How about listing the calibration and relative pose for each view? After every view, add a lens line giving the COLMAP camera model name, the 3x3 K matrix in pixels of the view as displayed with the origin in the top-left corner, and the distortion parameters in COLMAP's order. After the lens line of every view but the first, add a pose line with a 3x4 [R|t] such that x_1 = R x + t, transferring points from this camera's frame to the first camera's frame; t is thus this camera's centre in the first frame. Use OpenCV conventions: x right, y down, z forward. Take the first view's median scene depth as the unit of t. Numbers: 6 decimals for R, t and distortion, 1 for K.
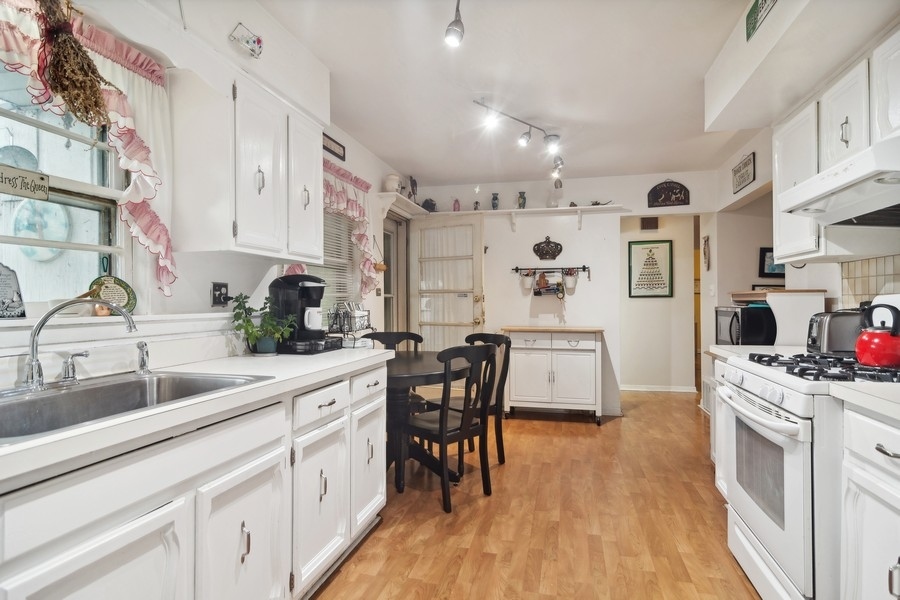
lens RADIAL K [[487.5, 0, 449.5], [0, 487.5, 301.8], [0, 0, 1]] dist [0.001054, 0.000356]
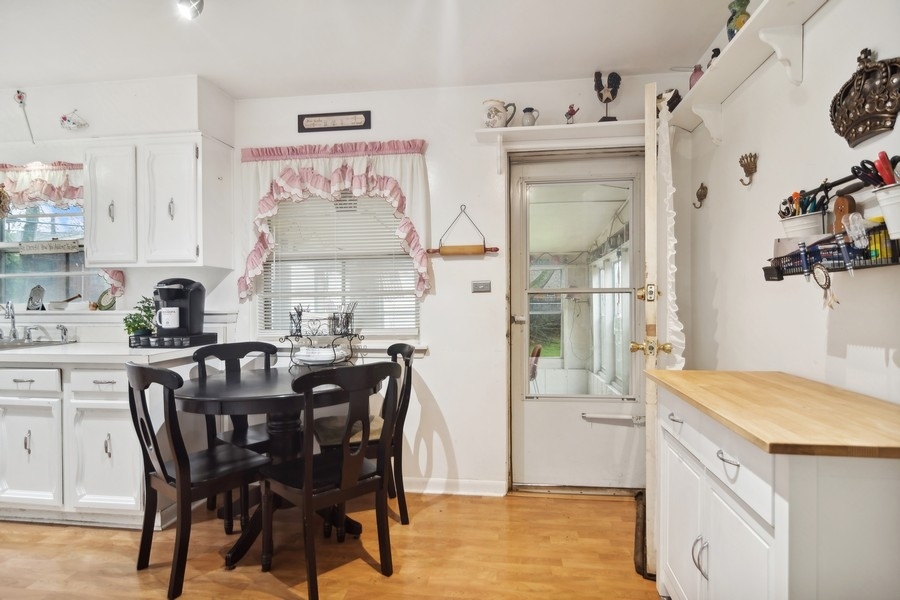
lens RADIAL K [[487.5, 0, 450.1], [0, 487.5, 306.7], [0, 0, 1]] dist [0.001054, 0.000356]
pose [[0.109015, 0.014897, -0.993928, 0.966028], [0.006991, 0.999851, 0.015753, -0.002930], [0.994015, -0.008666, 0.108895, 1.643321]]
